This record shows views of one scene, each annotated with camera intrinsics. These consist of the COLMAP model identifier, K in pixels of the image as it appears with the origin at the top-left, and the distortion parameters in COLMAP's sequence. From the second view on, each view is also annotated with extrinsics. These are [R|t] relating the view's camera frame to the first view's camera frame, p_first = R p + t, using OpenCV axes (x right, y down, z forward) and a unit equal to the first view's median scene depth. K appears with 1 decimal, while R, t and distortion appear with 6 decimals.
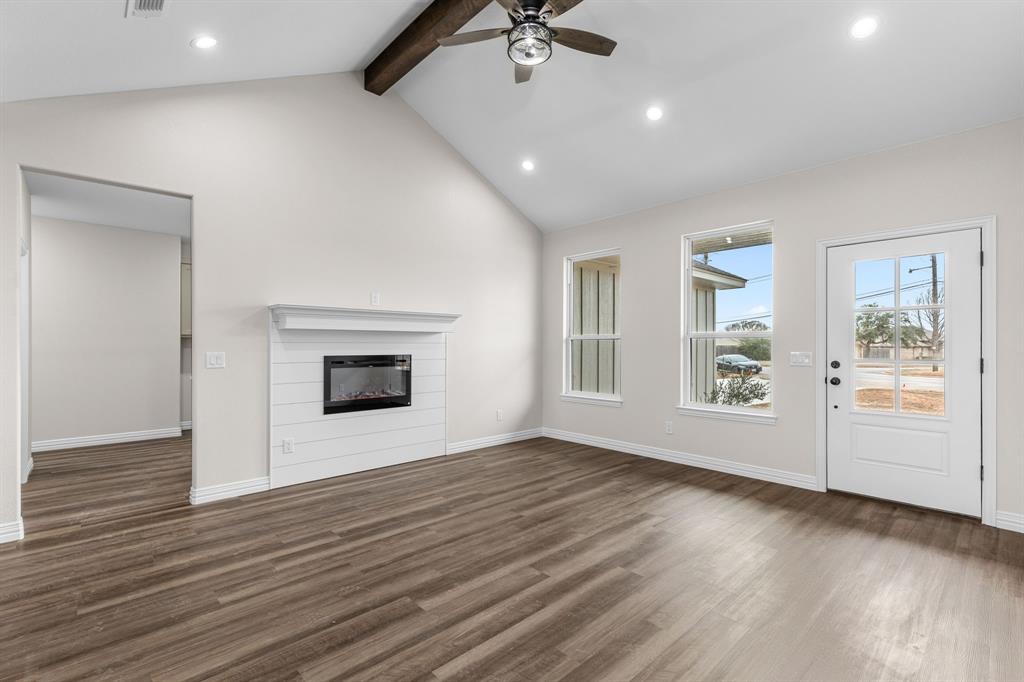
lens RADIAL K [[466.1, 0, 511.3], [0, 466.1, 346.3], [0, 0, 1]] dist [0.005402, -0.000130]
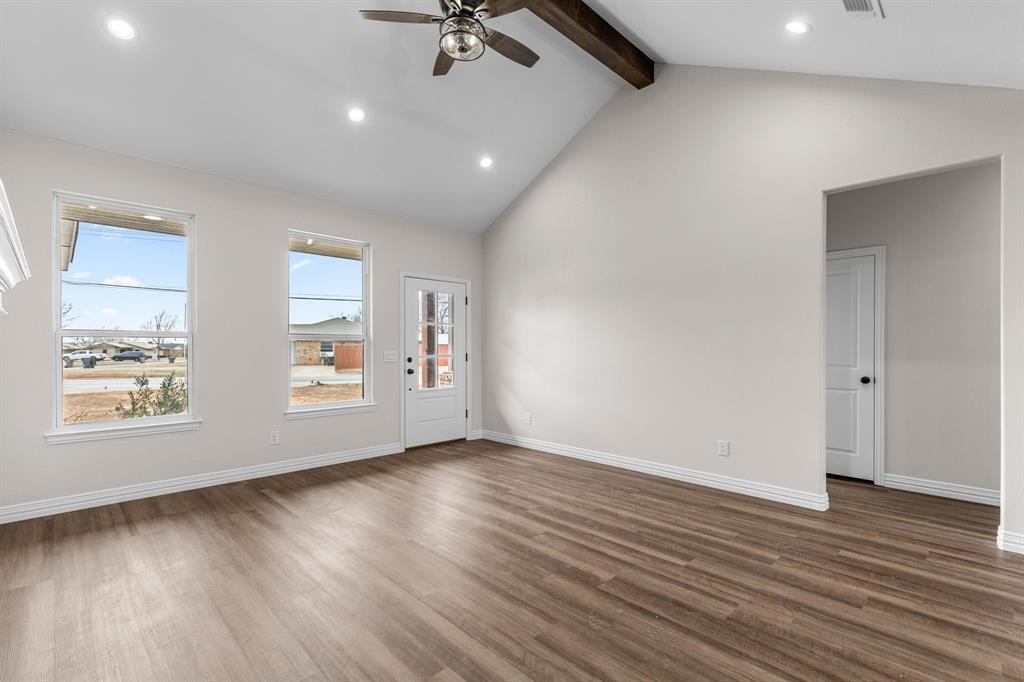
lens RADIAL K [[466.1, 0, 514.7], [0, 466.1, 345.1], [0, 0, 1]] dist [0.005402, -0.000130]
pose [[-0.027376, 0.003784, 0.999618, -0.969839], [-0.000035, 0.999993, -0.003786, -0.001463], [-0.999625, -0.000139, -0.027376, 0.929759]]
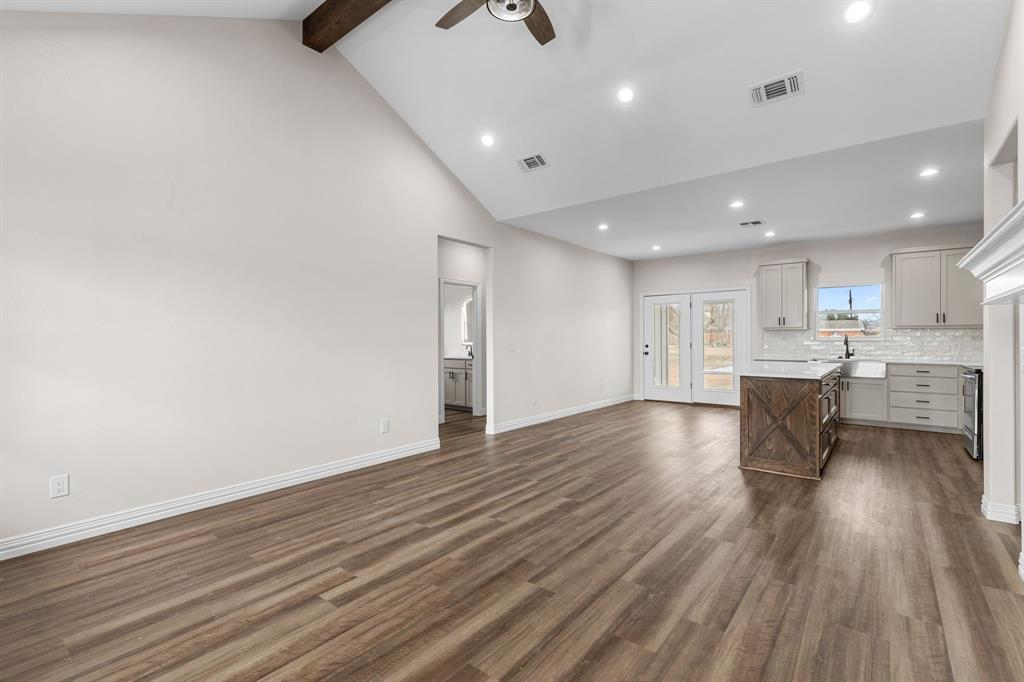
lens RADIAL K [[466.1, 0, 515.5], [0, 466.1, 338.8], [0, 0, 1]] dist [0.005402, -0.000130]
pose [[-0.988080, 0.004787, -0.153869, 0.171329], [0.004596, 0.999988, 0.001597, -0.001973], [0.153875, 0.000871, -0.988090, 1.899210]]
